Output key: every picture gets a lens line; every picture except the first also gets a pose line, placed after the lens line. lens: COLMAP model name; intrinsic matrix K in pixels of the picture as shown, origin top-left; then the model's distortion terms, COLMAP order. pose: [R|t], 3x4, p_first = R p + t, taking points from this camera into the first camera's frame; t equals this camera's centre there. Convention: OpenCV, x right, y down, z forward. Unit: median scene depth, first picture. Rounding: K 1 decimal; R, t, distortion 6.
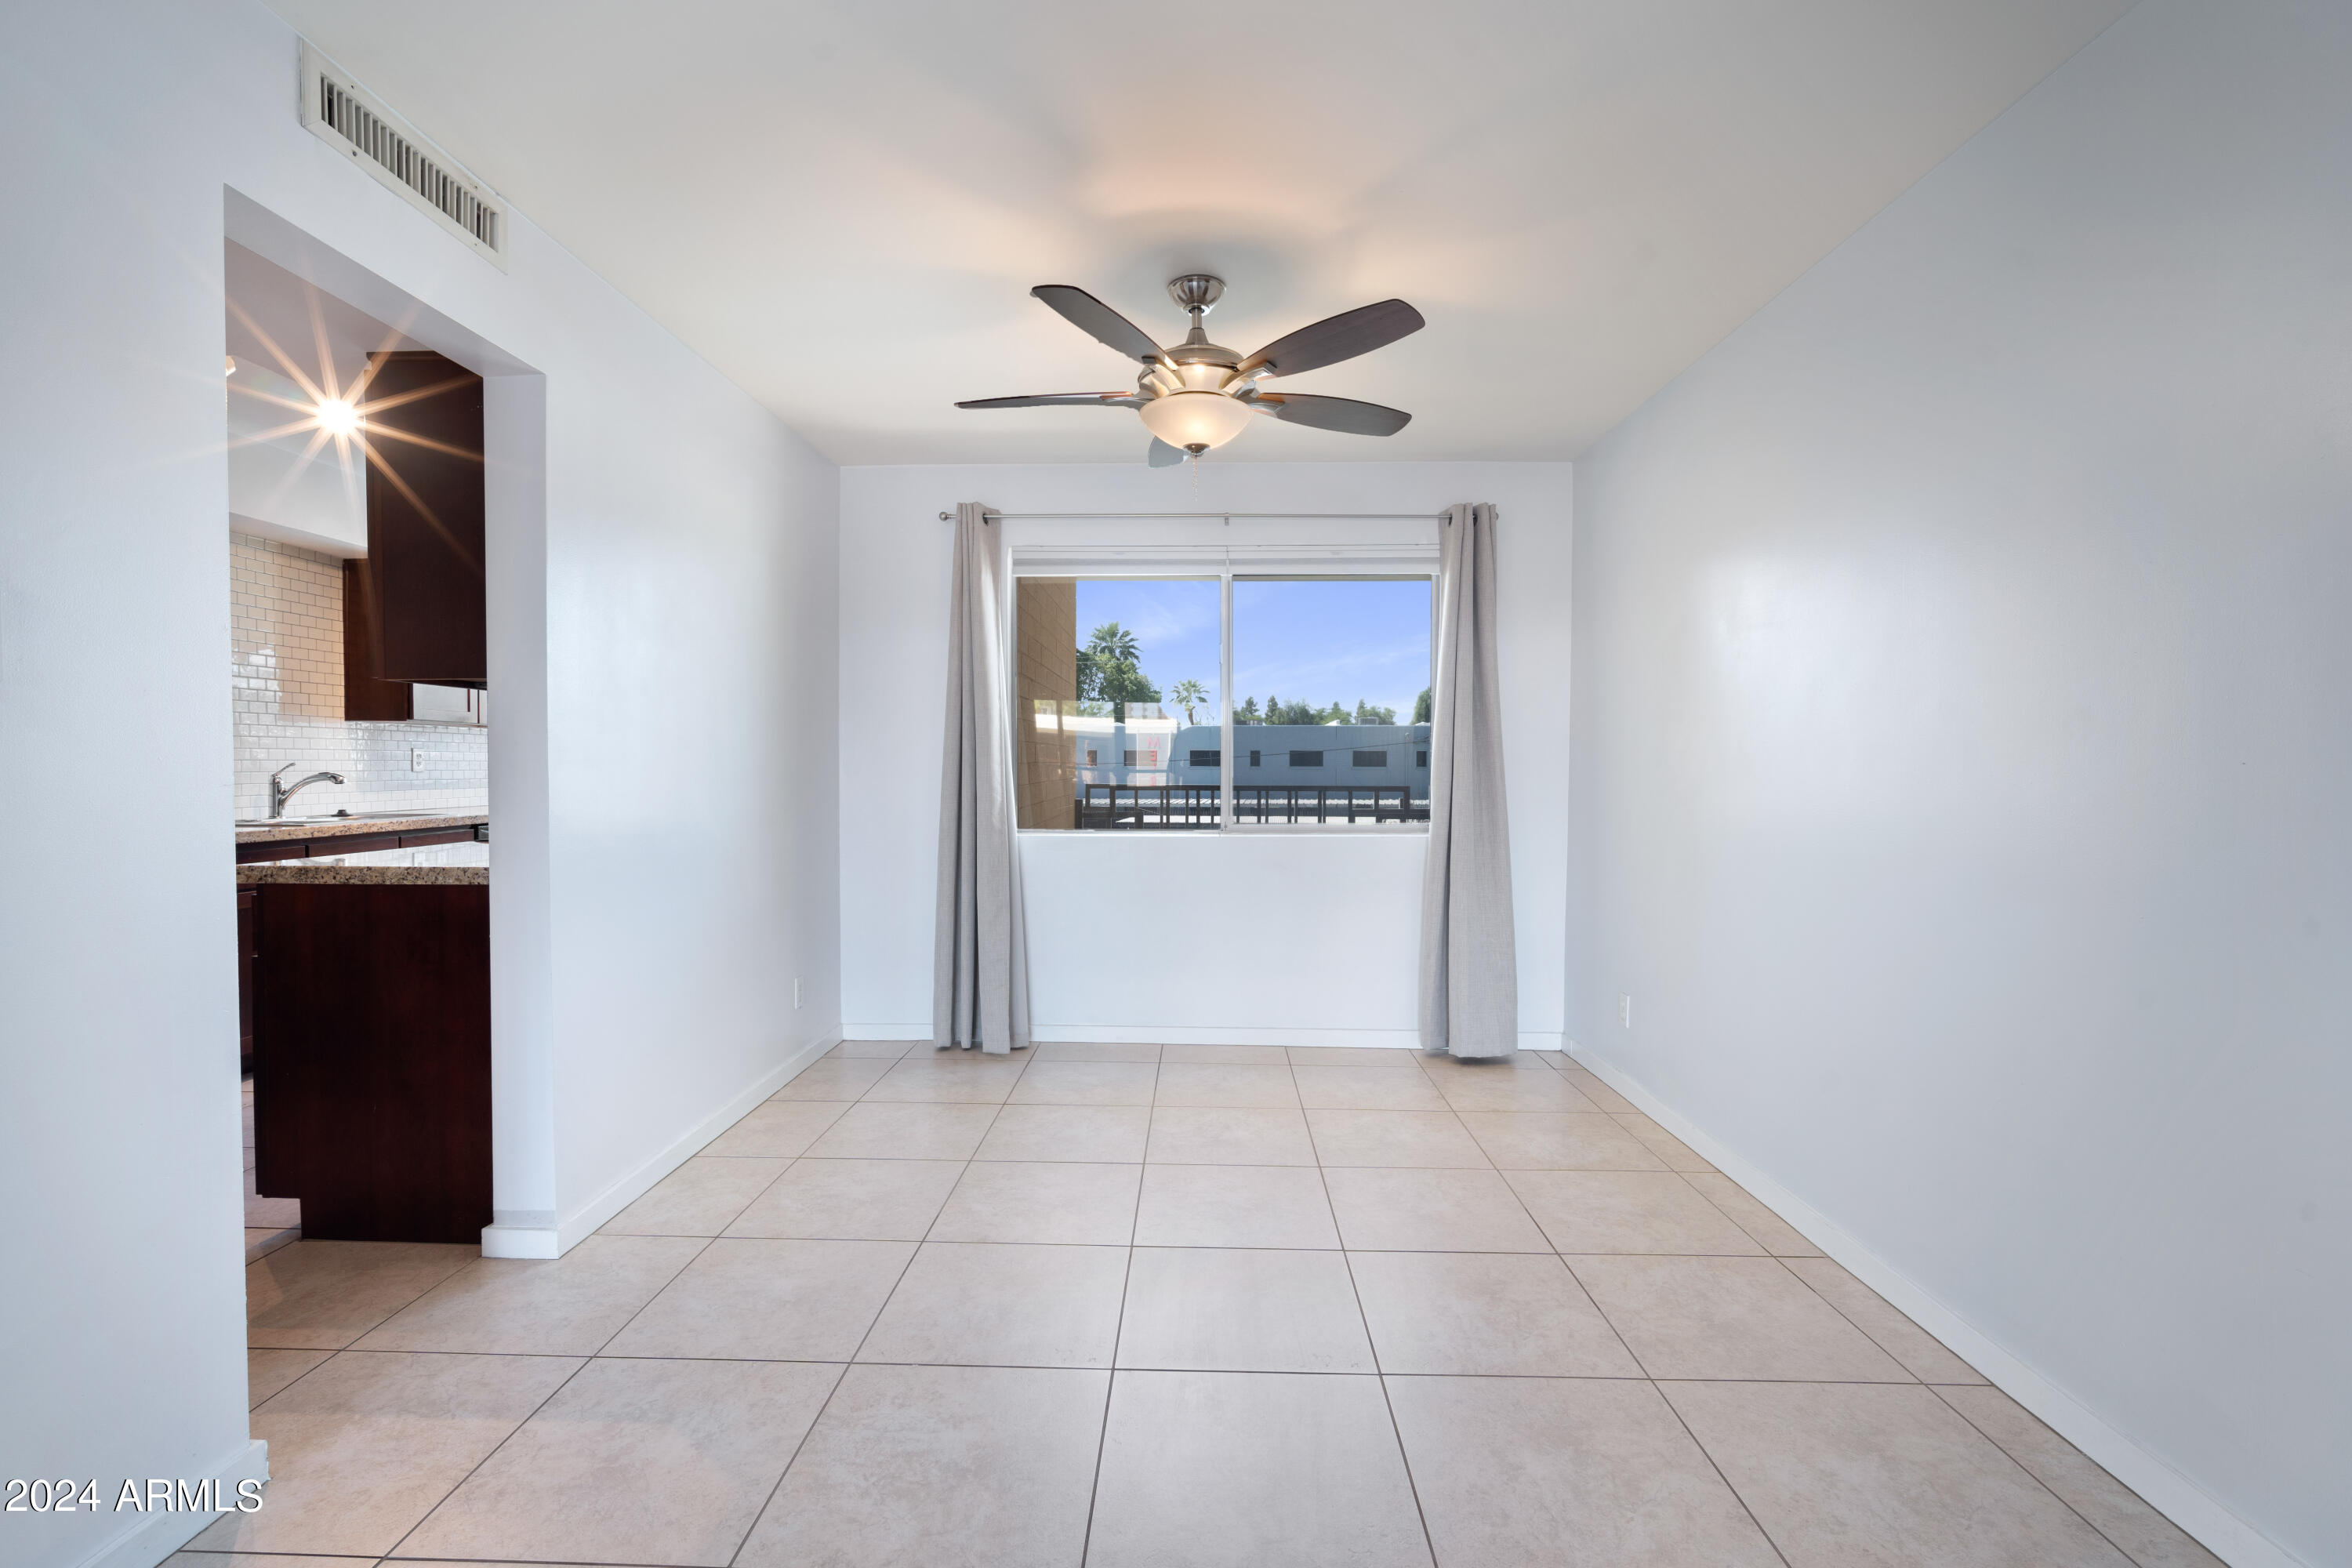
lens RADIAL K [[1025.2, 0, 1182.2], [0, 1025.2, 793.3], [0, 0, 1]] dist [-0.008923, 0.000978]
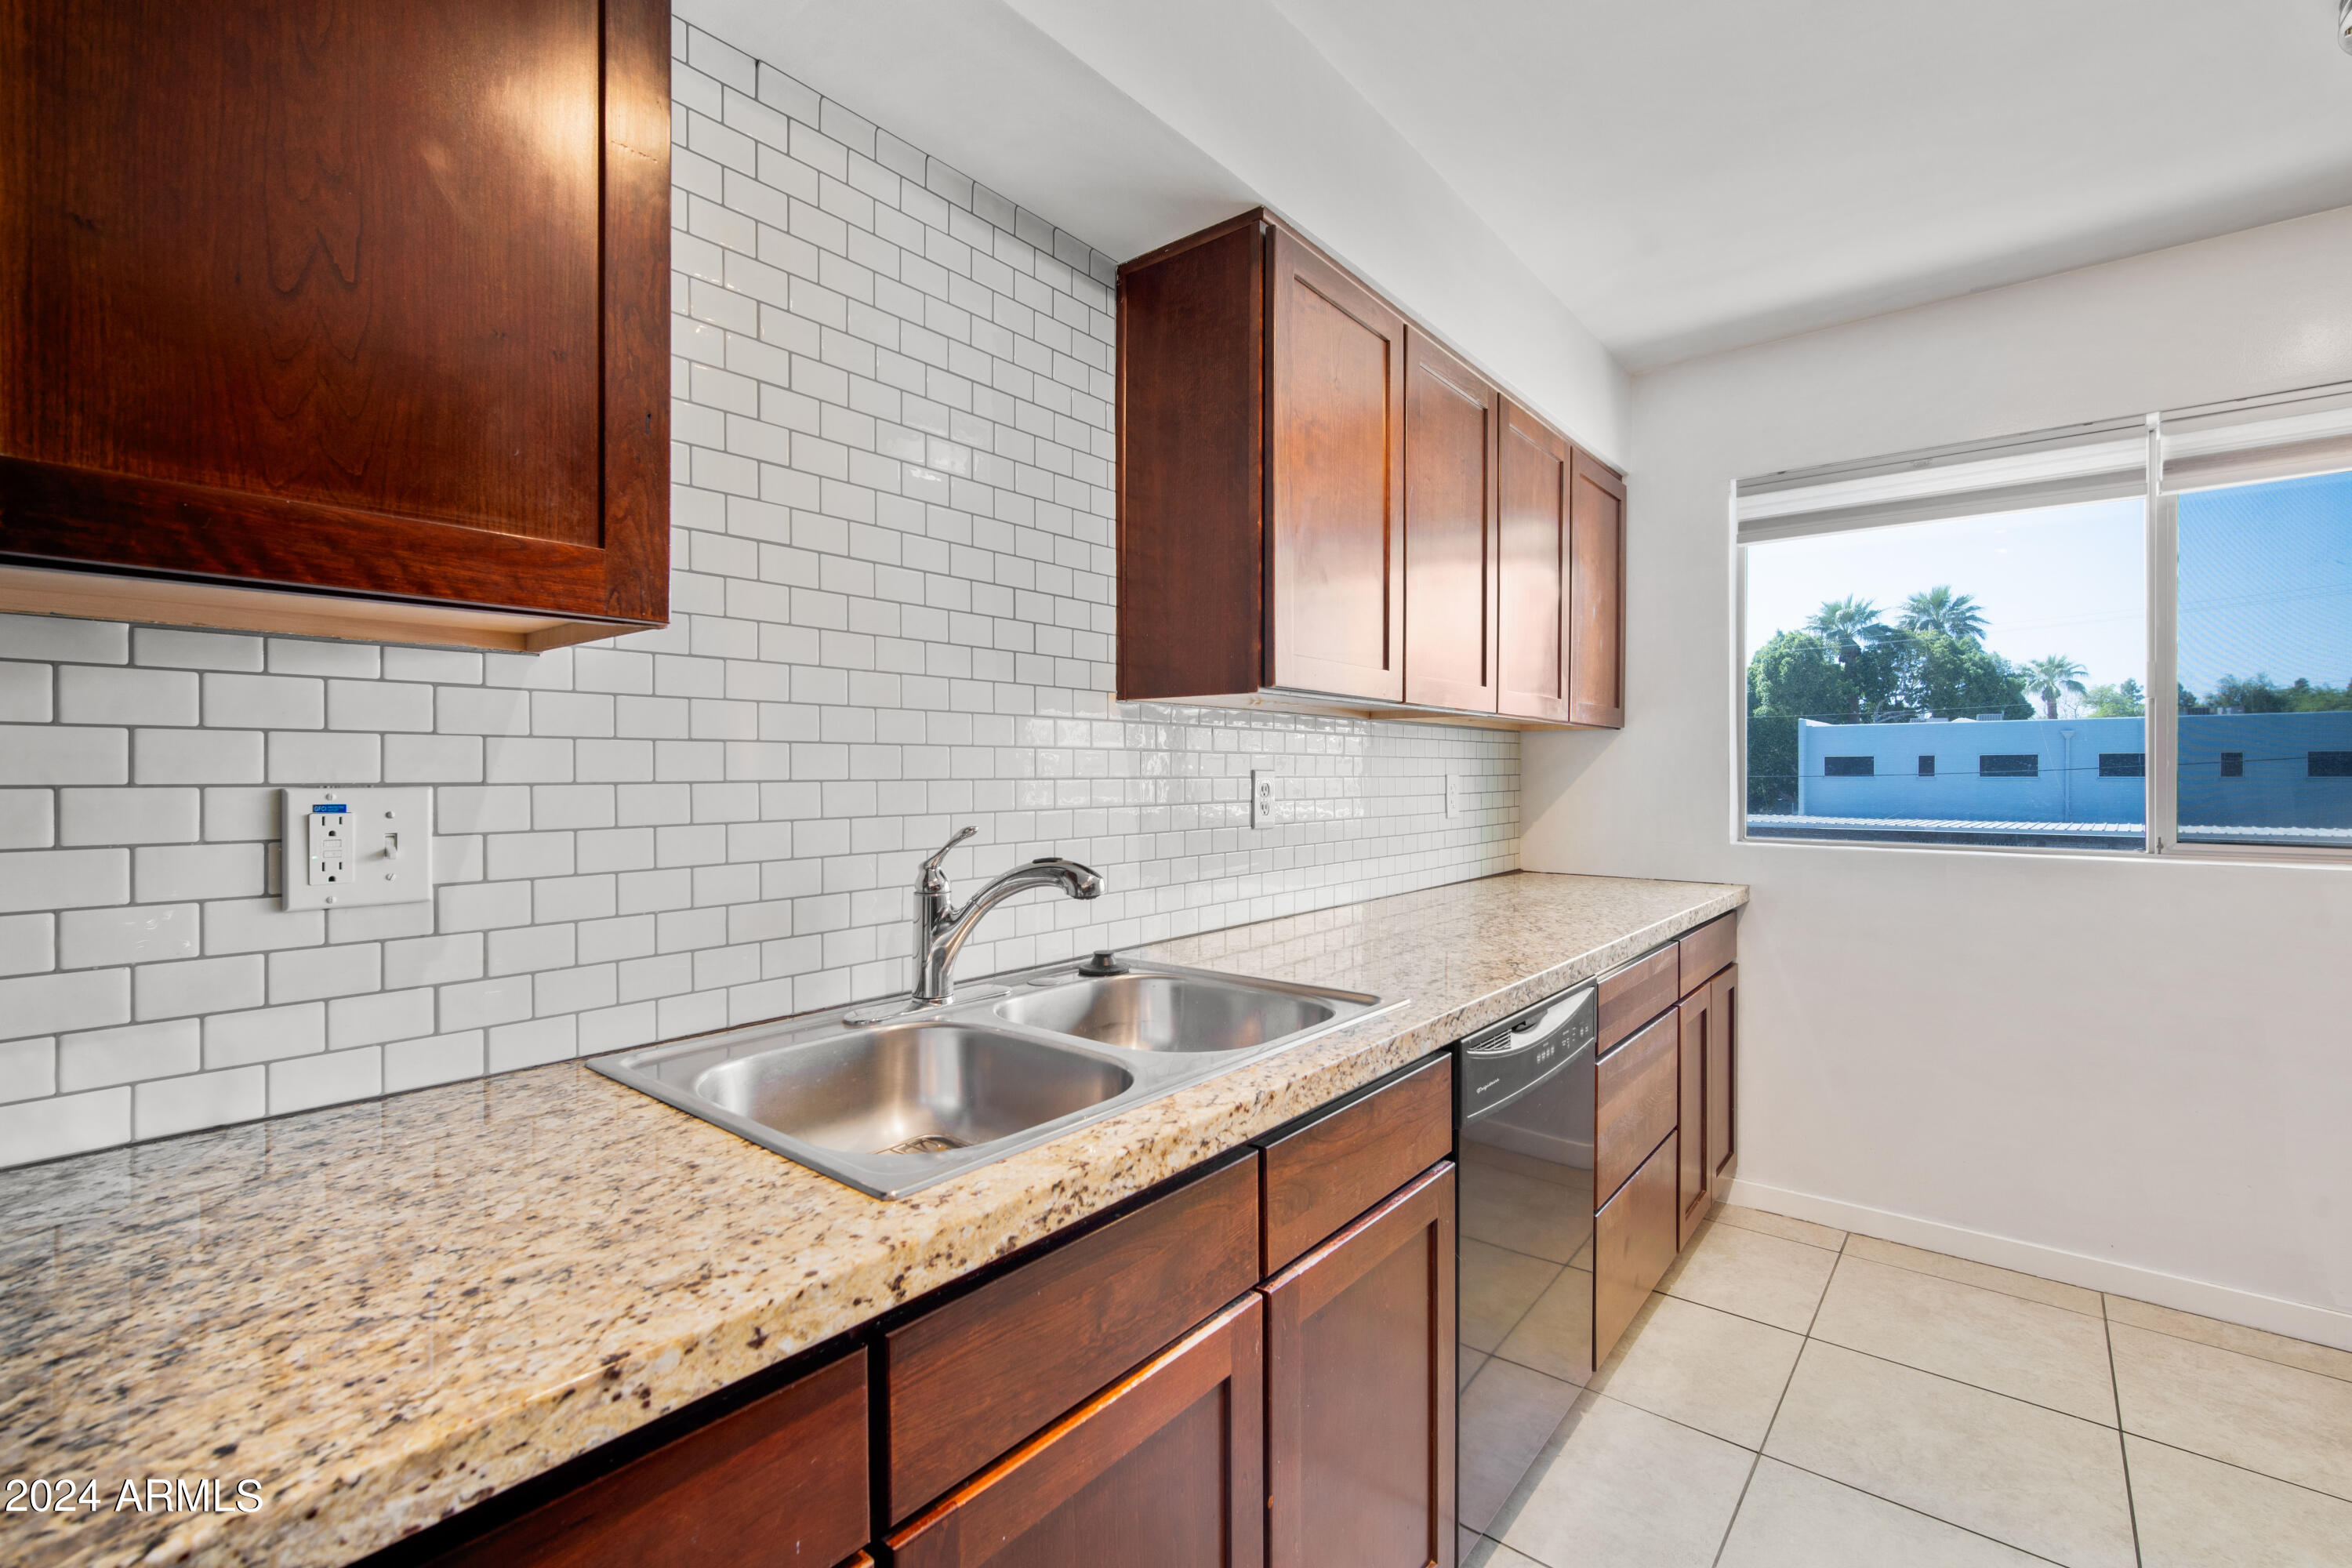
lens RADIAL K [[1025.2, 0, 1182.2], [0, 1025.2, 793.3], [0, 0, 1]] dist [-0.008923, 0.000978]
pose [[0.789949, 0.001757, -0.613170, -0.102667], [-0.009082, 0.999920, -0.008835, -0.006089], [0.613105, 0.012548, 0.789902, 0.128921]]
